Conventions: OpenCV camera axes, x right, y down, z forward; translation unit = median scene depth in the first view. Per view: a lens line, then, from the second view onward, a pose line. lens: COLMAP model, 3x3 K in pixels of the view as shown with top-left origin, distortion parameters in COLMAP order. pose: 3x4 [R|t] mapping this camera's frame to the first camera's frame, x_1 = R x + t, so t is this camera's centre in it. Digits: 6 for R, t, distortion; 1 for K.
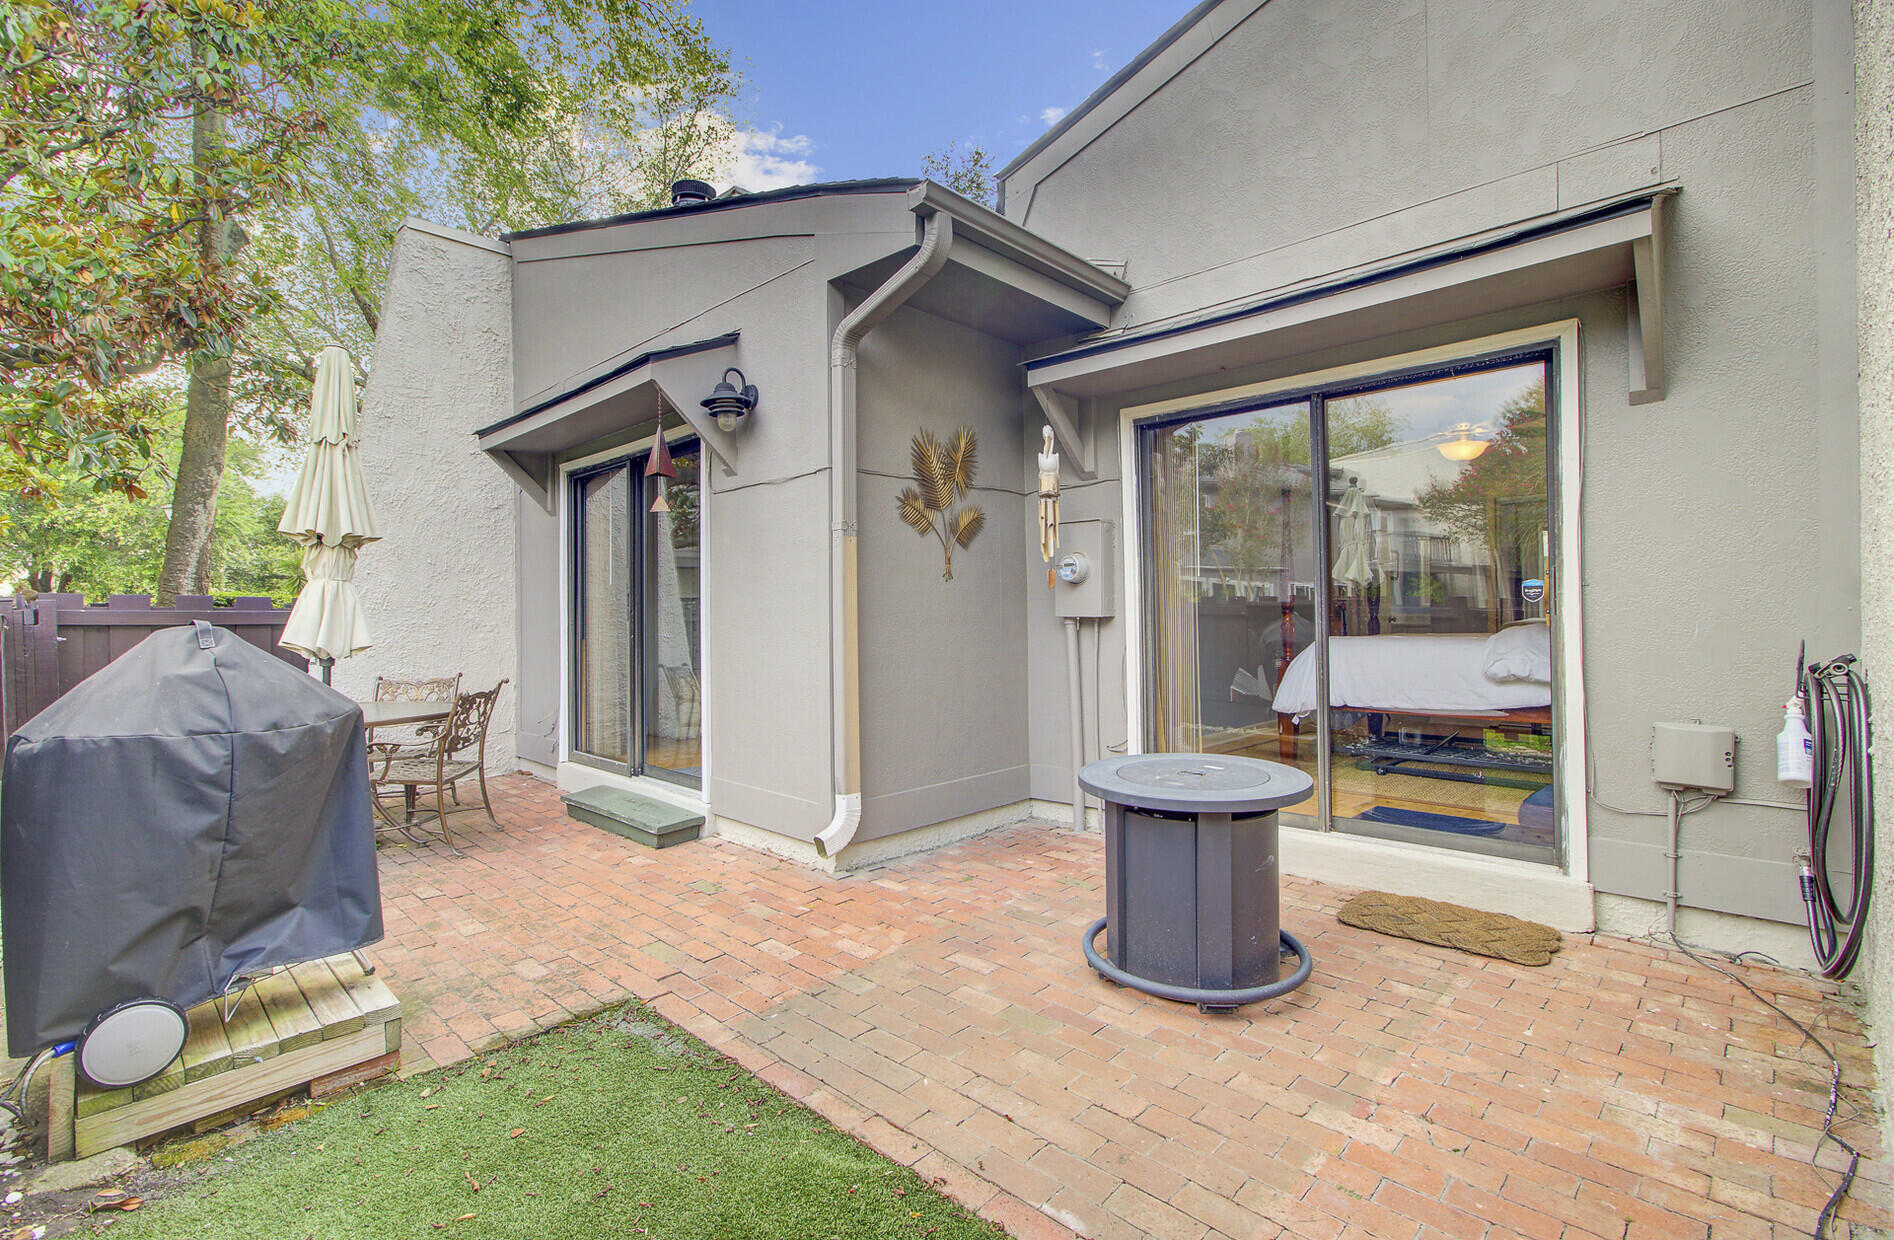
lens RADIAL K [[856.8, 0, 941.7], [0, 856.8, 620.7], [0, 0, 1]] dist [0.000741, 0.000208]
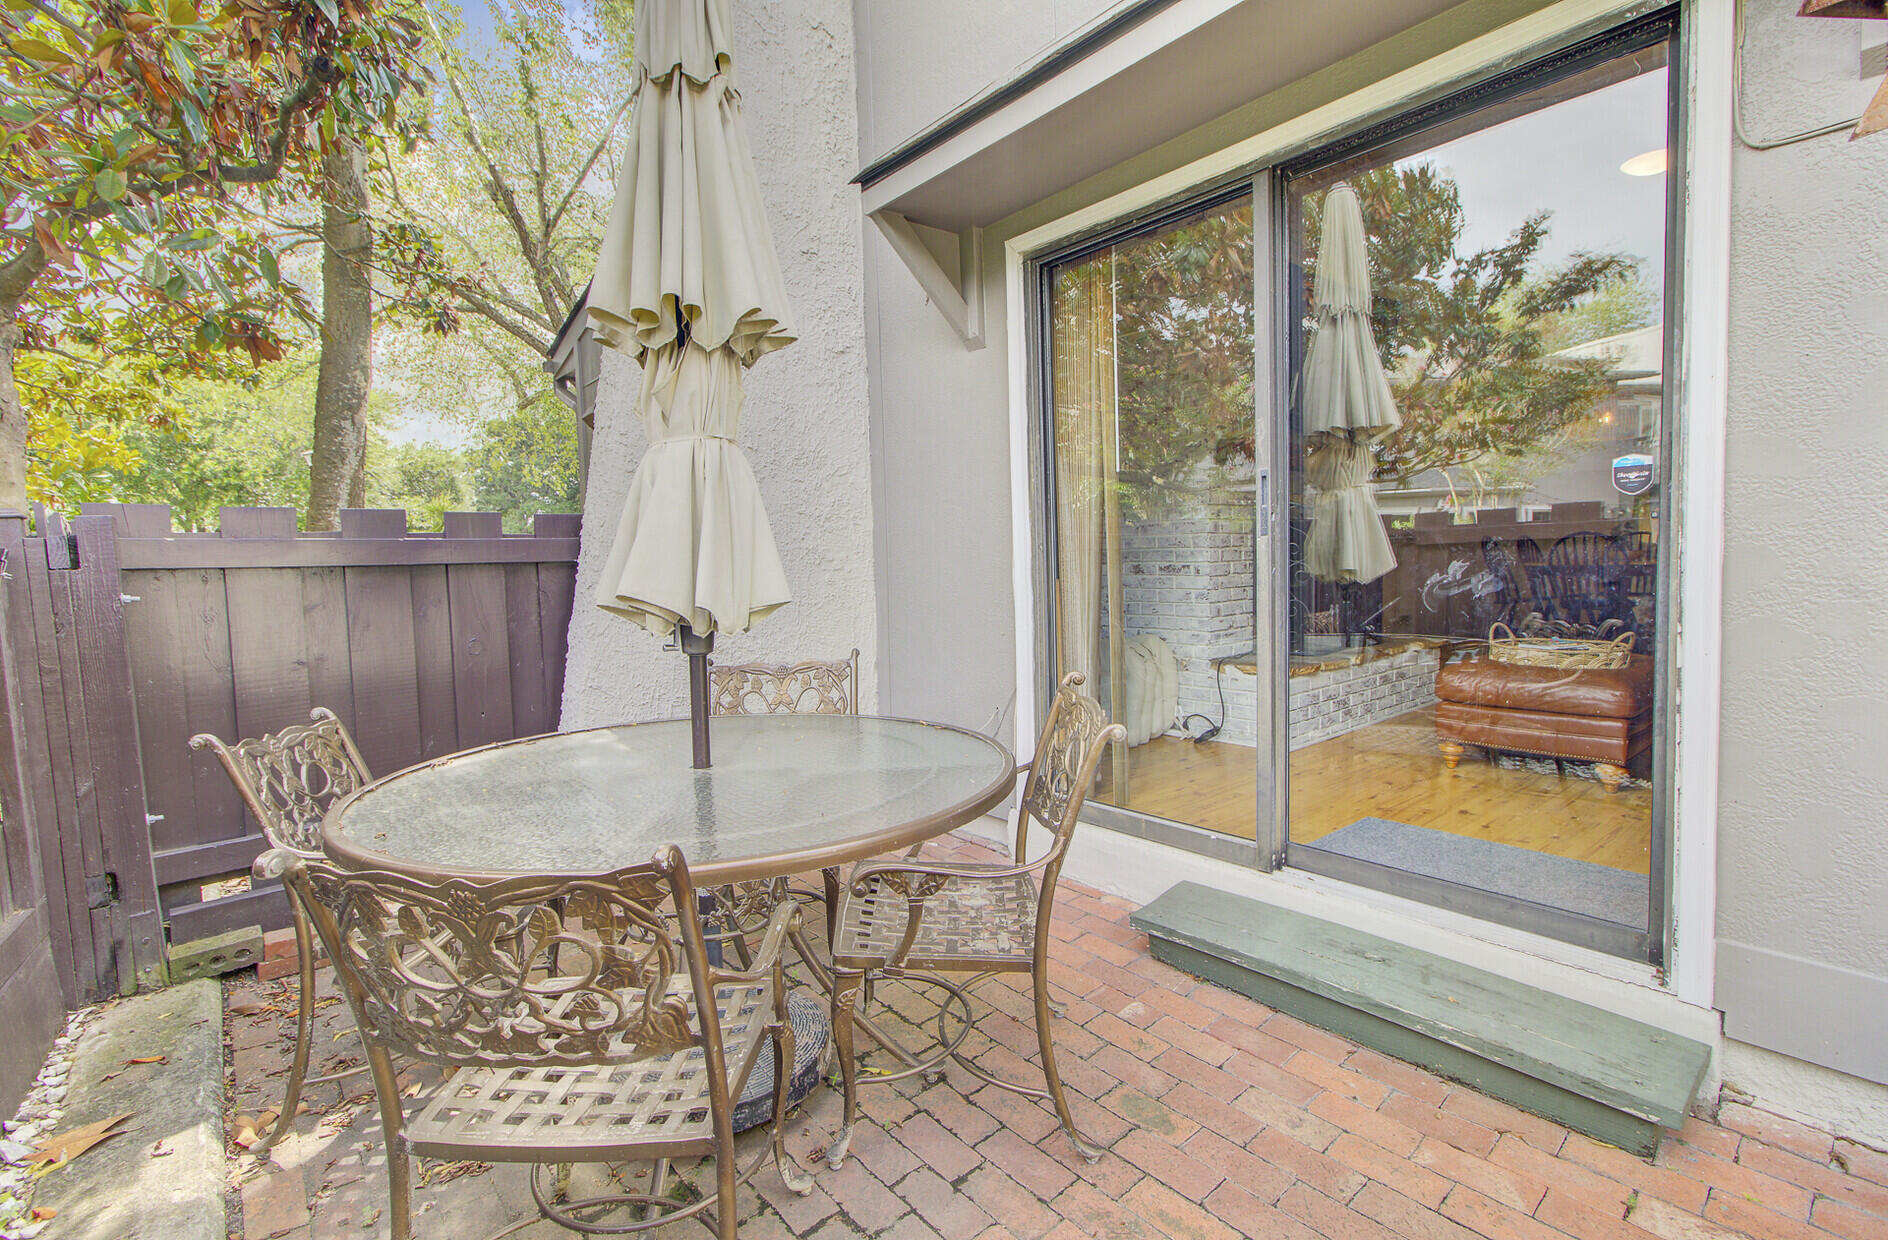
lens RADIAL K [[868.2, 0, 948.5], [0, 868.2, 618.4], [0, 0, 1]] dist [-0.010625, 0.005827]
pose [[0.994575, -0.015081, -0.102922, -0.411351], [0.021684, 0.997756, 0.063340, 0.009597], [0.101736, -0.065229, 0.992671, 0.446025]]
